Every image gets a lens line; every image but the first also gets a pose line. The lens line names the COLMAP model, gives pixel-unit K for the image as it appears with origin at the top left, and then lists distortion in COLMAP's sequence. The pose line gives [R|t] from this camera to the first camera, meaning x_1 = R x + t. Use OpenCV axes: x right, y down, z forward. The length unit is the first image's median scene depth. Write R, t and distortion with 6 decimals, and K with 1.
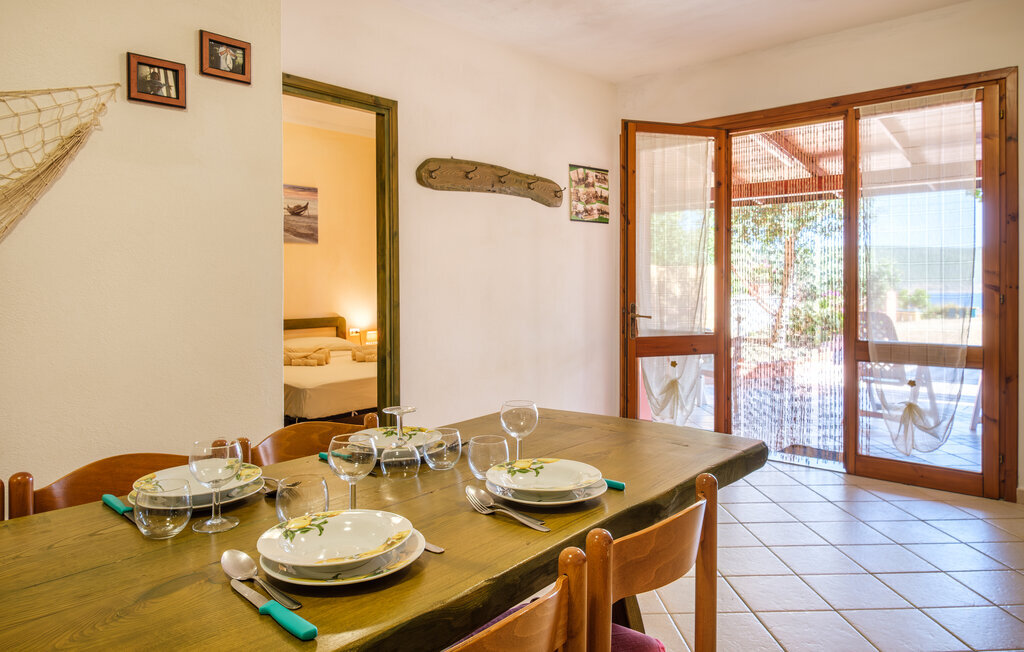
lens RADIAL K [[694.9, 0, 510.6], [0, 694.9, 293.9], [0, 0, 1]] dist [-0.006945, -0.004732]
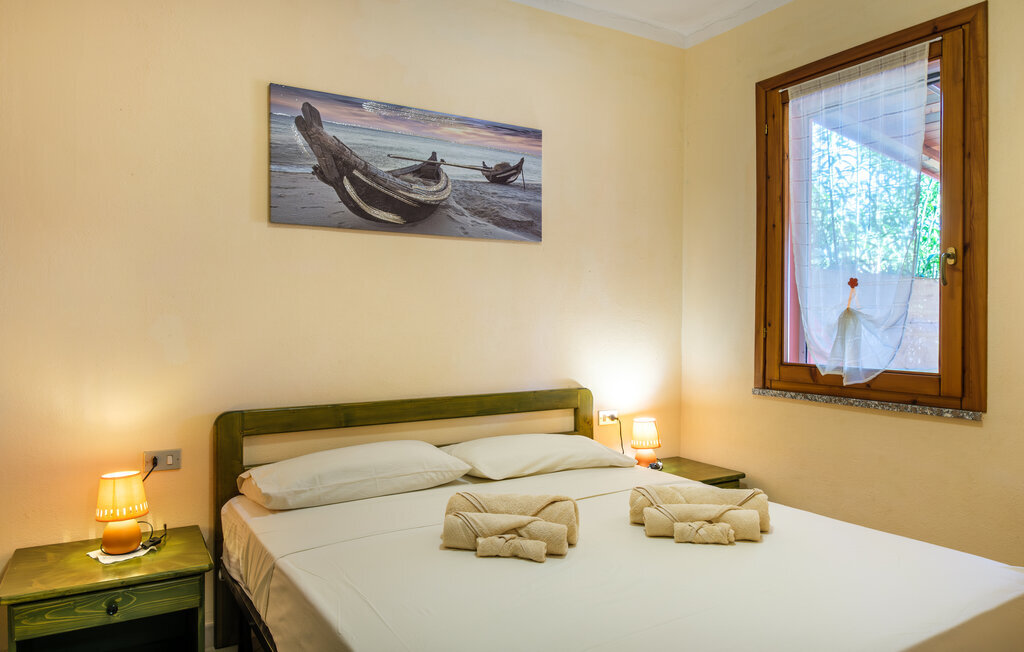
lens RADIAL K [[690.2, 0, 510.2], [0, 690.2, 321.5], [0, 0, 1]] dist [0.003250, -0.001706]
pose [[0.956774, 0.006753, -0.290753, -0.465222], [-0.010277, 0.999891, -0.010597, -0.029436], [0.290650, 0.013127, 0.956739, 1.568722]]
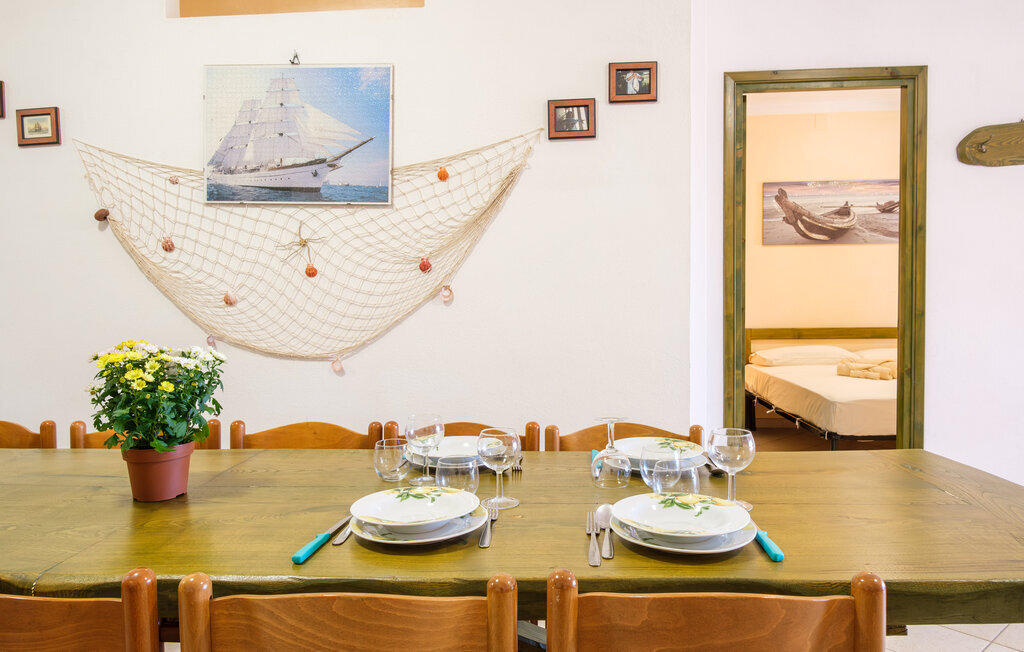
lens RADIAL K [[690.2, 0, 510.2], [0, 690.2, 321.5], [0, 0, 1]] dist [0.003250, -0.001706]
pose [[0.599893, 0.031672, -0.799453, 0.351268], [-0.004950, 0.999344, 0.035877, -0.003826], [0.800065, -0.017565, 0.599656, 0.192197]]
